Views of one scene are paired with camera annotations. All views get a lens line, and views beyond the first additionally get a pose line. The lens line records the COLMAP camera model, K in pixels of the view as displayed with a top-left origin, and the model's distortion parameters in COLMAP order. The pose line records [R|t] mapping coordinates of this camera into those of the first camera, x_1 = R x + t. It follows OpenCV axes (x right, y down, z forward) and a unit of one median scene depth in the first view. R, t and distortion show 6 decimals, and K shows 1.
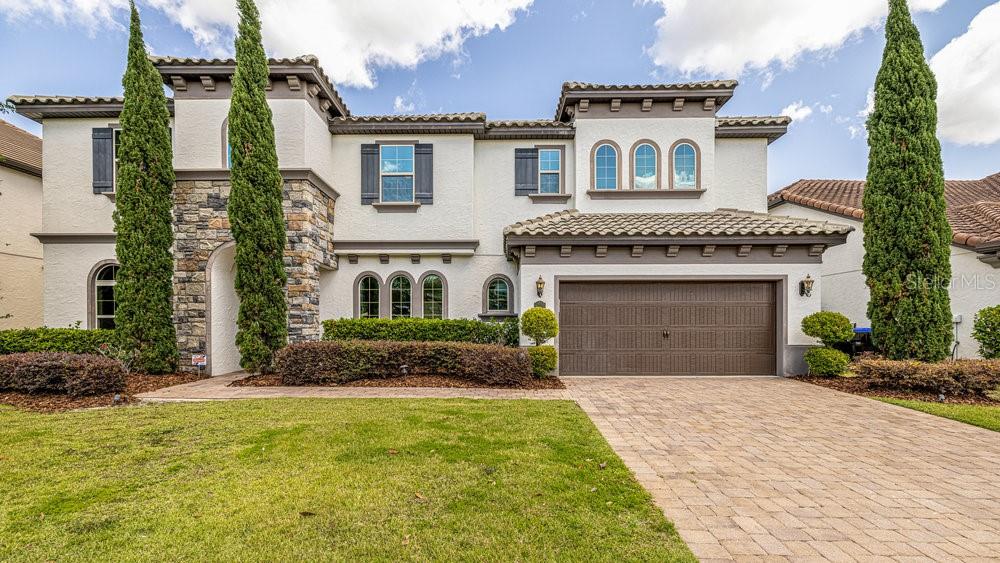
lens RADIAL K [[426.3, 0, 500.0], [0, 426.3, 331.8], [0, 0, 1]] dist [-0.010347, -0.000176]
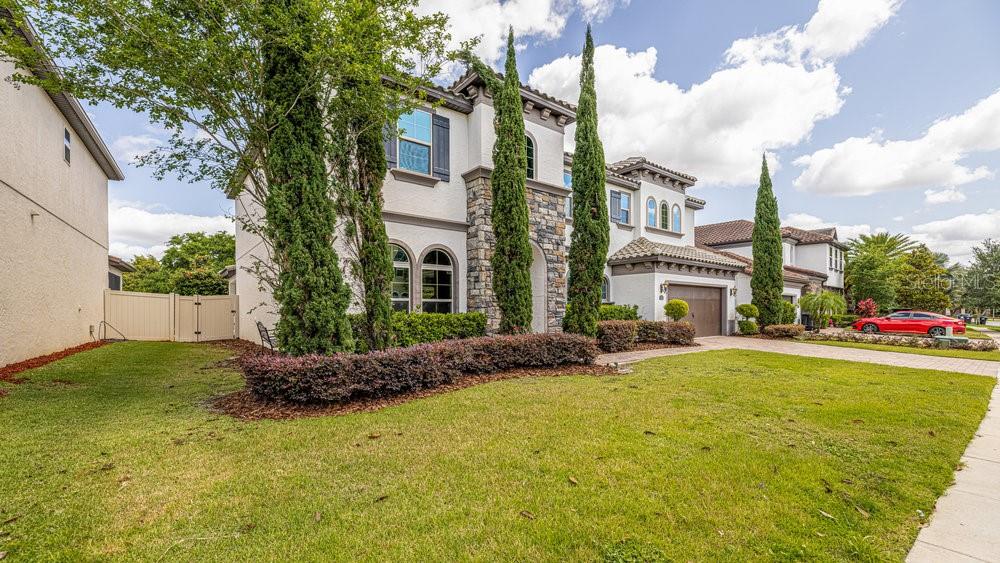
lens RADIAL K [[406.2, 0, 502.8], [0, 406.2, 313.4], [0, 0, 1]] dist [0.000476, 0.000050]
pose [[0.784178, -0.004138, 0.620522, -1.185312], [-0.000916, 0.999969, 0.007826, -0.011402], [-0.620535, -0.006705, 0.784150, 0.124285]]
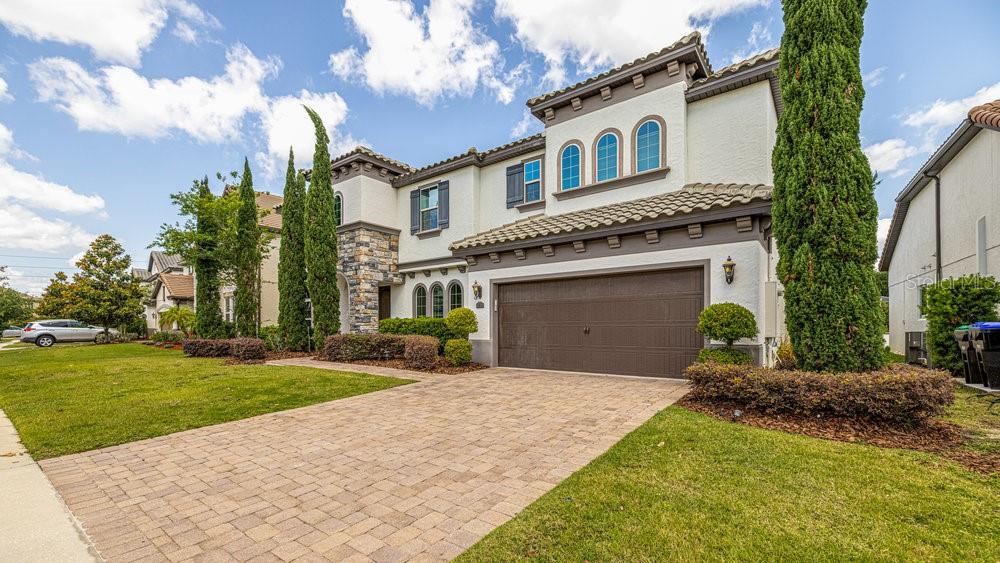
lens RADIAL K [[426.3, 0, 500.0], [0, 426.3, 331.8], [0, 0, 1]] dist [-0.010347, -0.000176]
pose [[0.793304, 0.005018, -0.608805, 0.746442], [0.002649, 0.999928, 0.011694, -0.002411], [0.608820, -0.010890, 0.793234, 0.078338]]
